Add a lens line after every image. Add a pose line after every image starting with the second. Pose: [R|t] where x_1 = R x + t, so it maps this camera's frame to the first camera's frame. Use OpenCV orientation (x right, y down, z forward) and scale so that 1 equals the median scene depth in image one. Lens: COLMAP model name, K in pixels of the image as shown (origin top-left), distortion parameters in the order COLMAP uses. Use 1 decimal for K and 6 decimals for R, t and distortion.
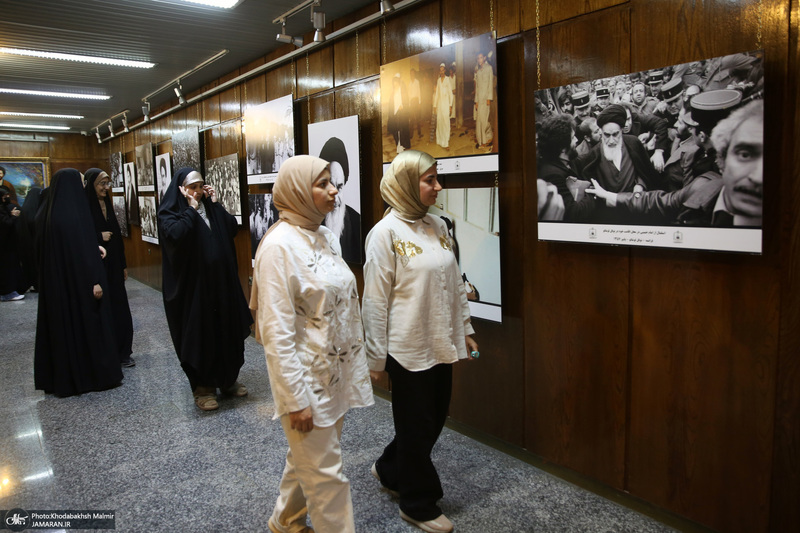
lens RADIAL K [[522.3, 0, 402.8], [0, 522.3, 261.4], [0, 0, 1]] dist [-0.030228, -0.000876]
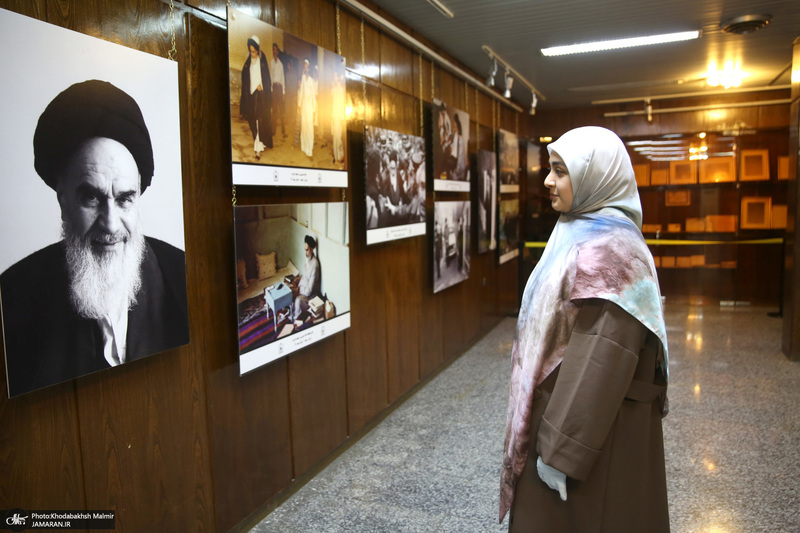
lens RADIAL K [[655.4, 0, 400.7], [0, 655.4, 267.6], [0, 0, 1]] dist [-0.010788, 0.000808]
pose [[-0.482659, -0.074329, 0.872649, -0.742686], [0.130547, 0.979155, 0.155606, -0.143426], [-0.866024, 0.189027, -0.462894, 1.085263]]
